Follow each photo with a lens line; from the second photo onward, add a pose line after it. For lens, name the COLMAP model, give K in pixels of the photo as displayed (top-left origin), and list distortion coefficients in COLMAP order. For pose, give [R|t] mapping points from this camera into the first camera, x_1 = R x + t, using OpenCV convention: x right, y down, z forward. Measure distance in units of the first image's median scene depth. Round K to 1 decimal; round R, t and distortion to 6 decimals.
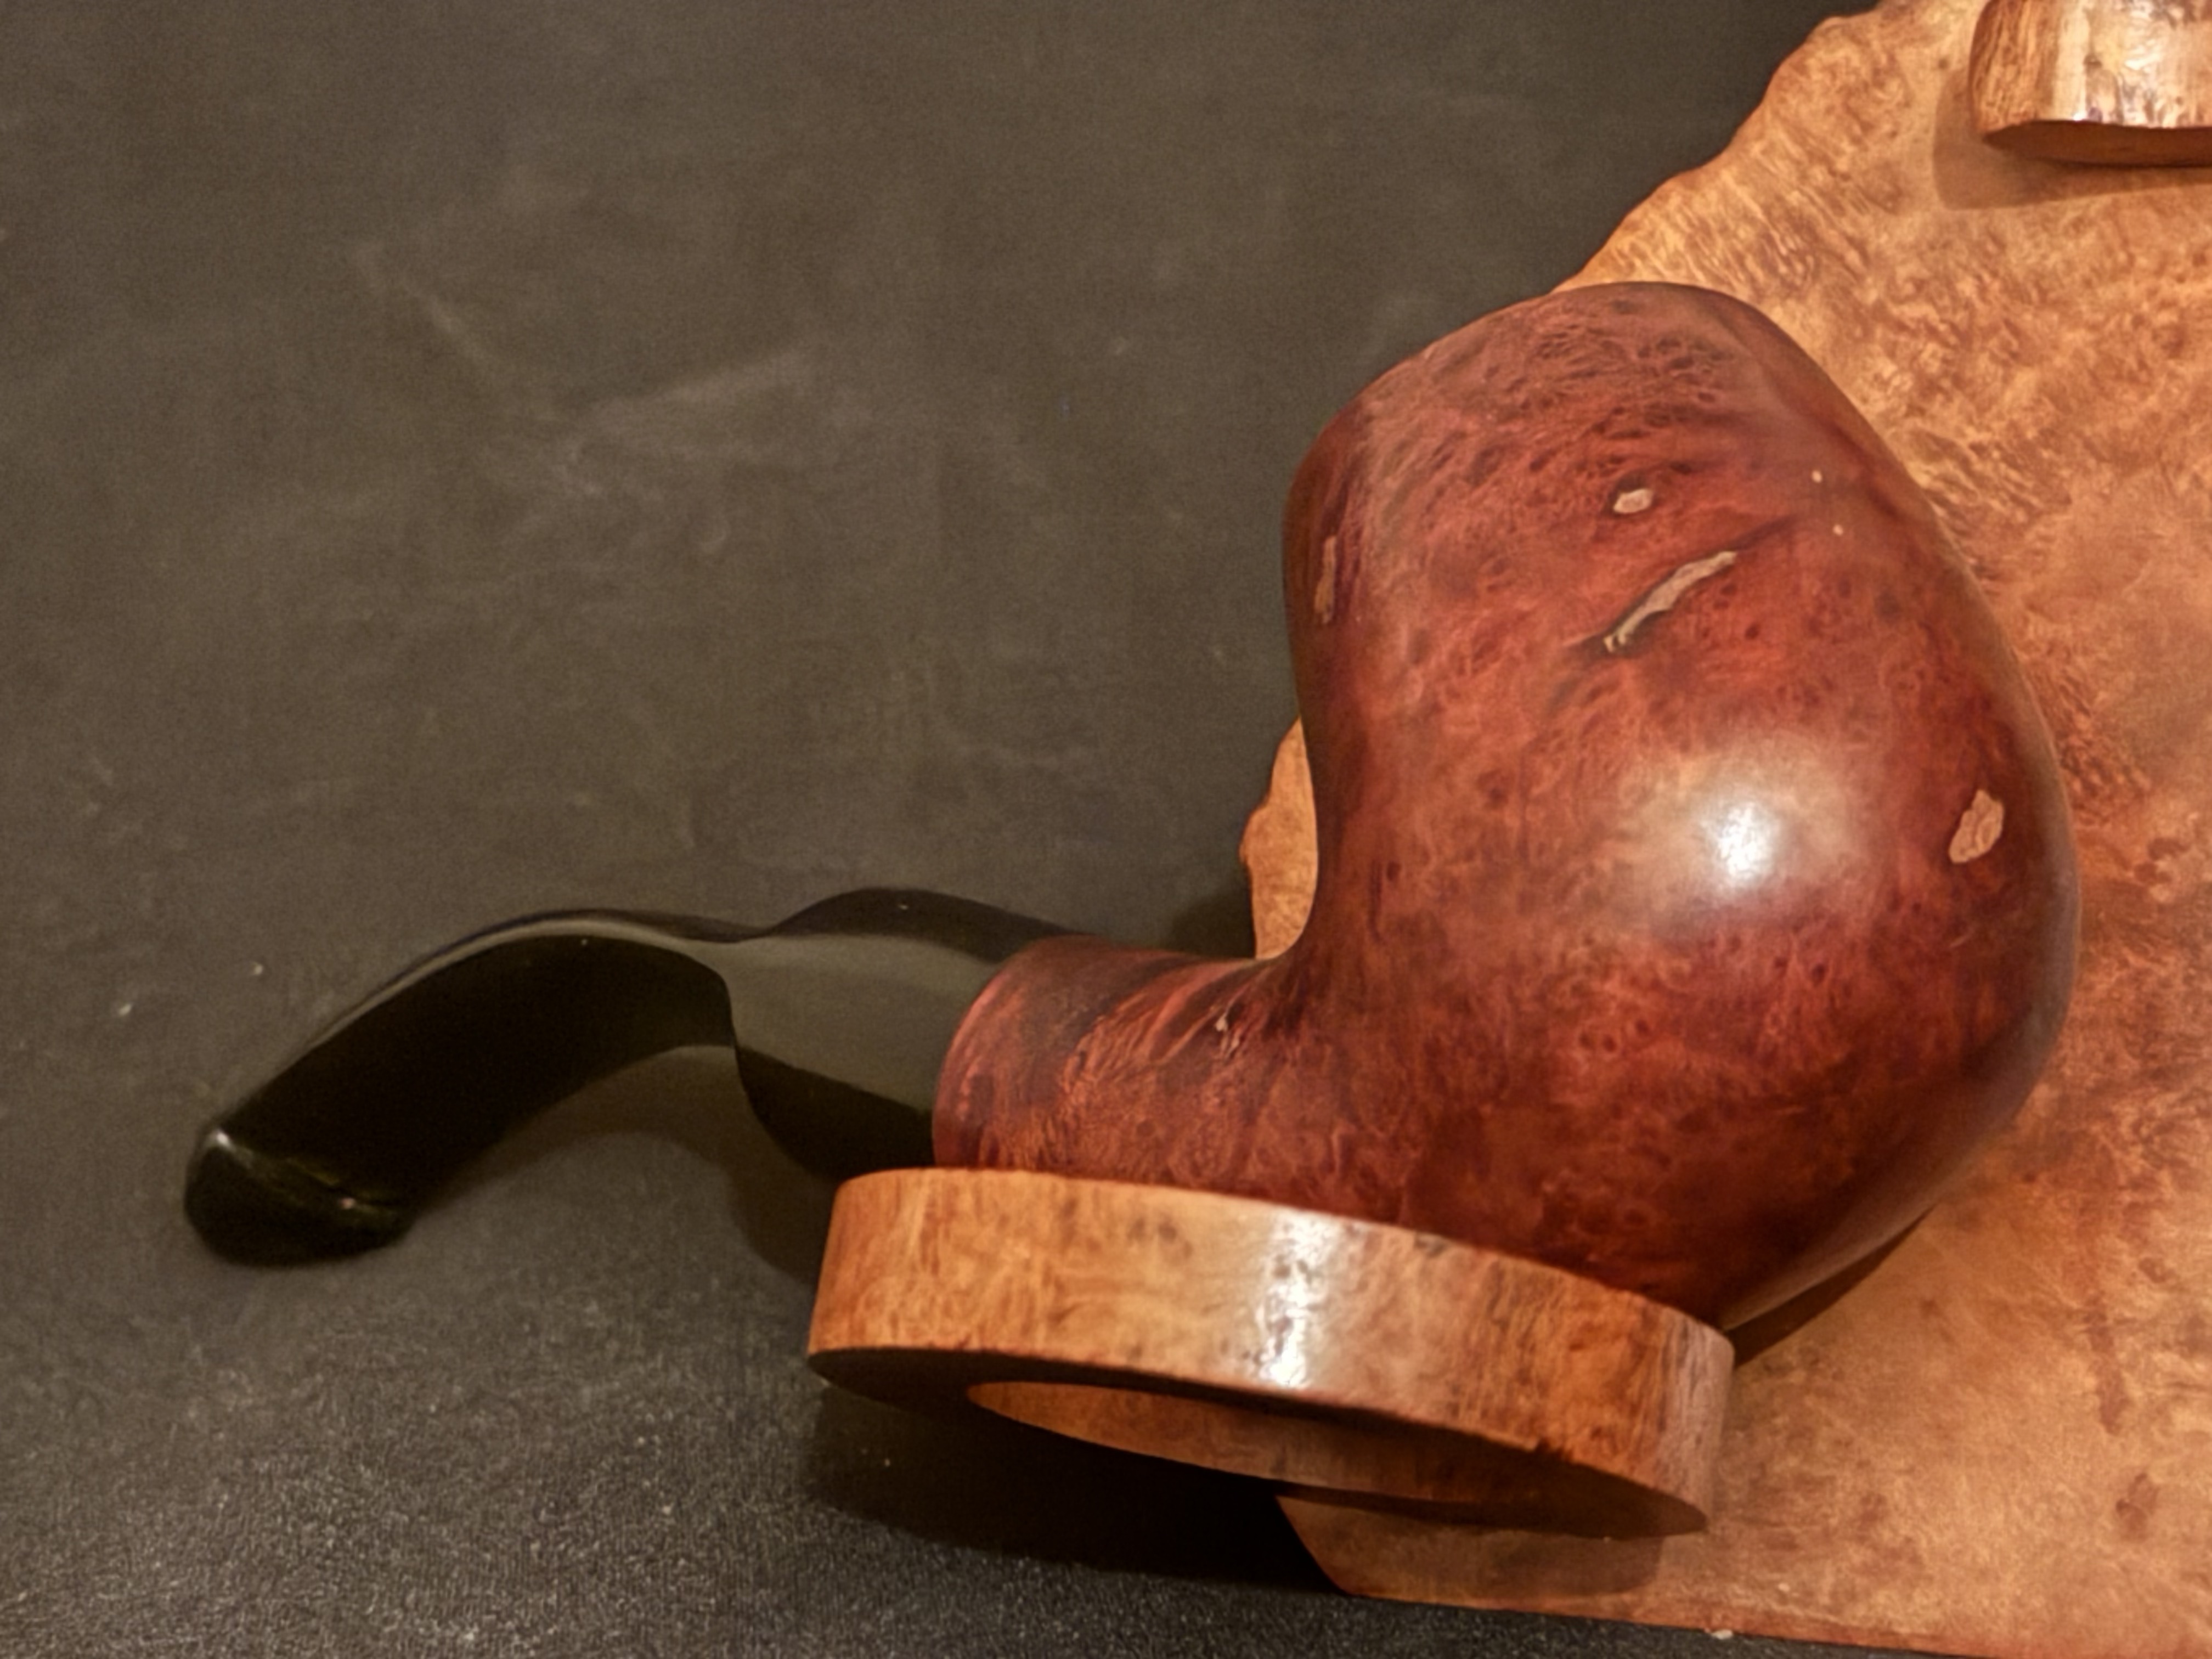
lens RADIAL K [[4579.6, 0, 1103.4], [0, 4579.6, 784.8], [0, 0, 1]] dist [0.114812, 0.000000]
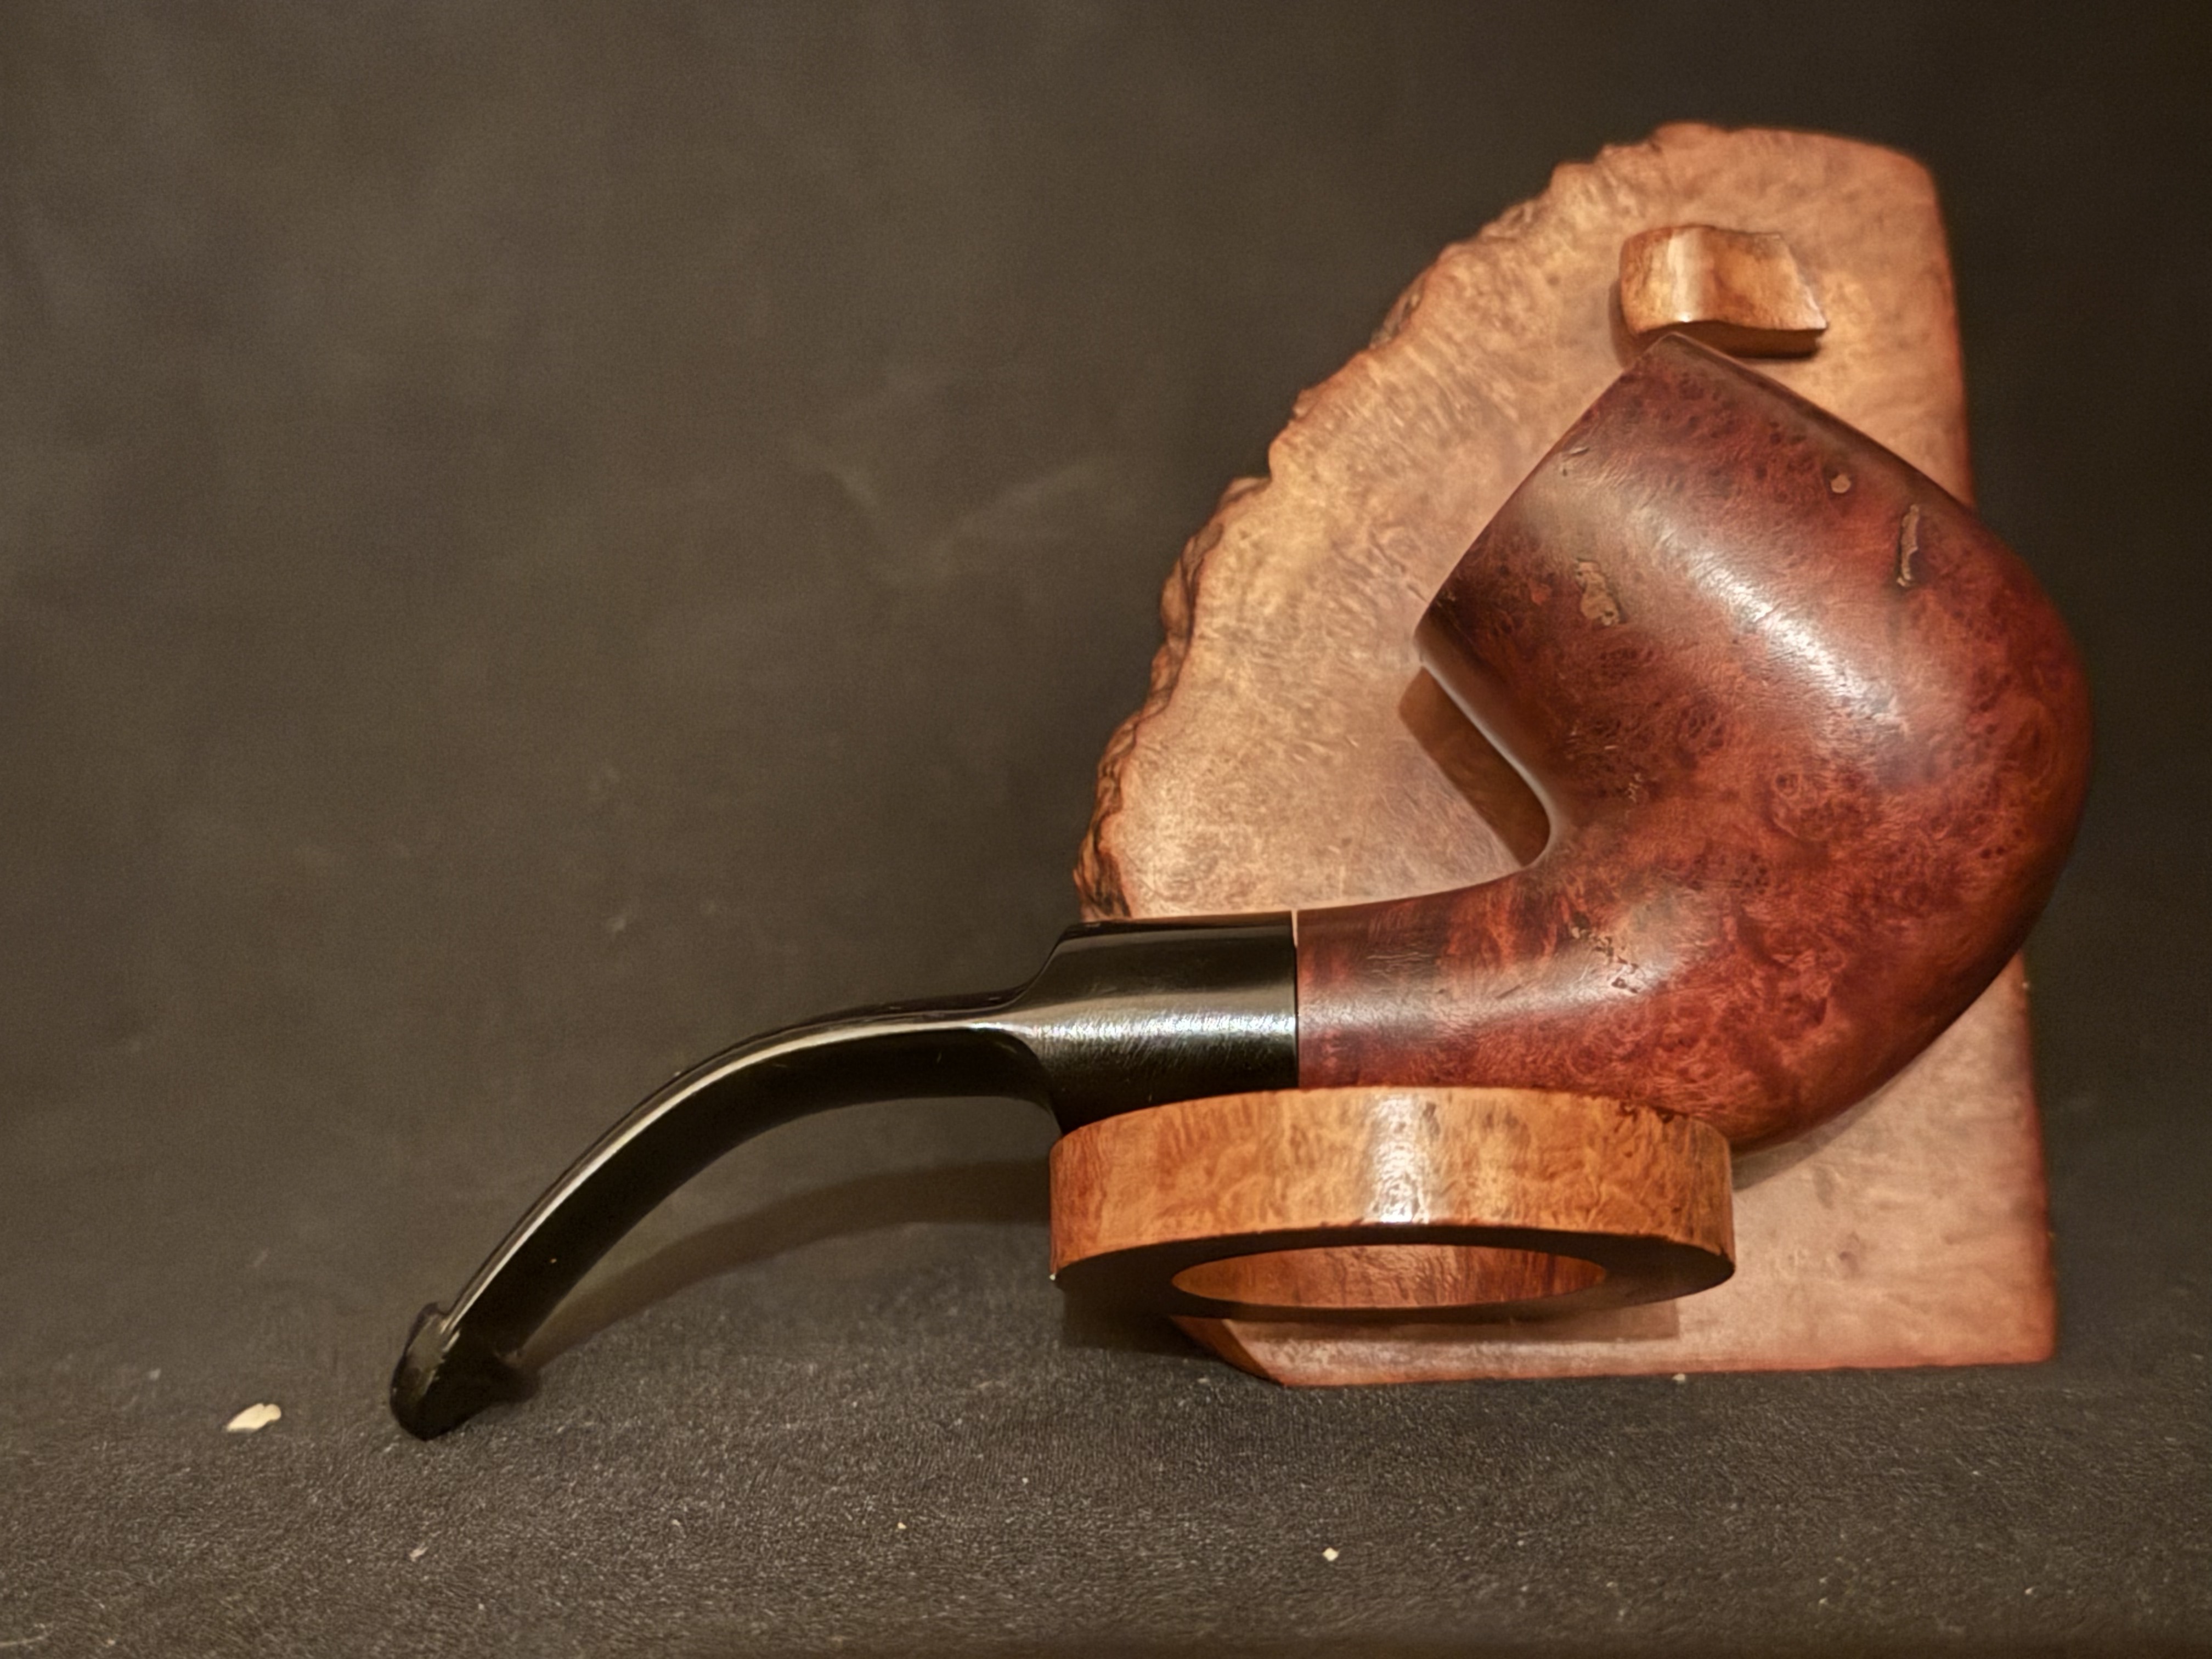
lens RADIAL K [[3166.7, 0, 1102.9], [0, 3166.7, 812.4], [0, 0, 1]] dist [0.114719, 0.000000]
pose [[0.859815, -0.036534, 0.509298, -0.485391], [0.036235, 0.999288, 0.010510, -0.005546], [-0.509319, 0.009418, 0.860526, 0.229710]]
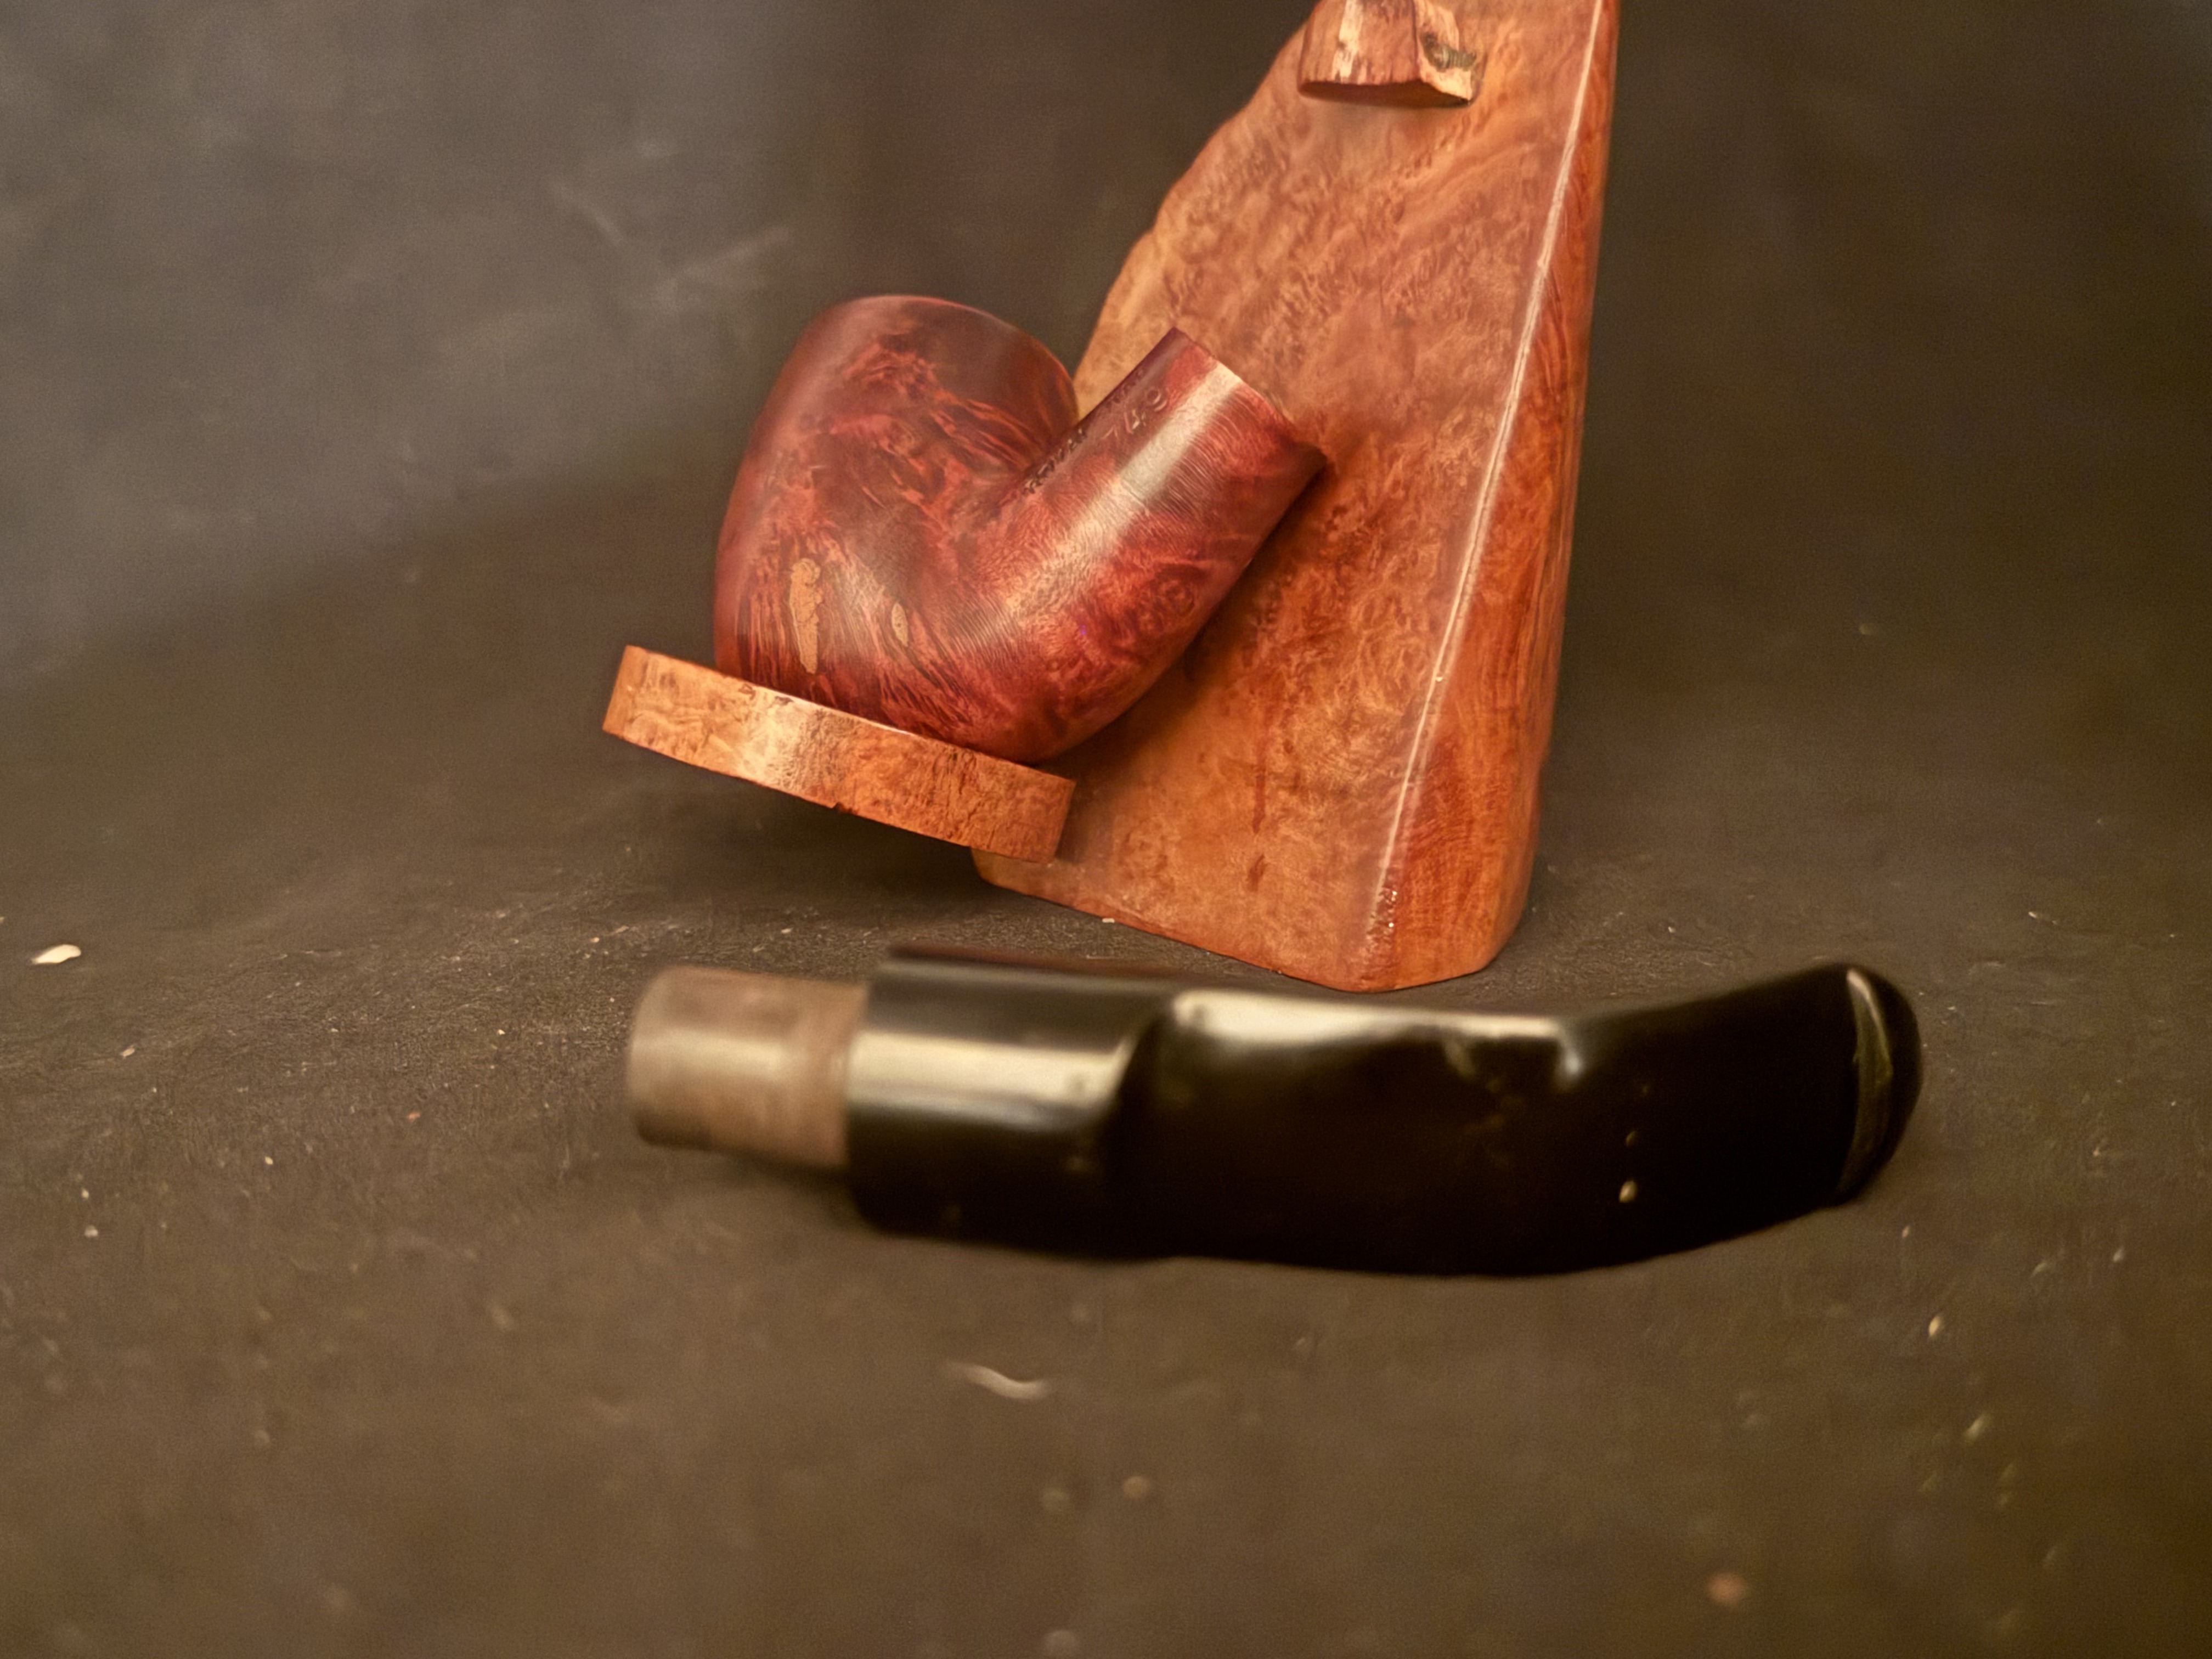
lens RADIAL K [[2351.4, 0, 1098.2], [0, 2351.4, 849.5], [0, 0, 1]] dist [0.038987, 0.000000]
pose [[0.897505, 0.100741, -0.429344, 0.548291], [-0.028273, 0.984700, 0.171947, -0.011052], [0.440097, -0.142185, 0.886622, 0.141483]]
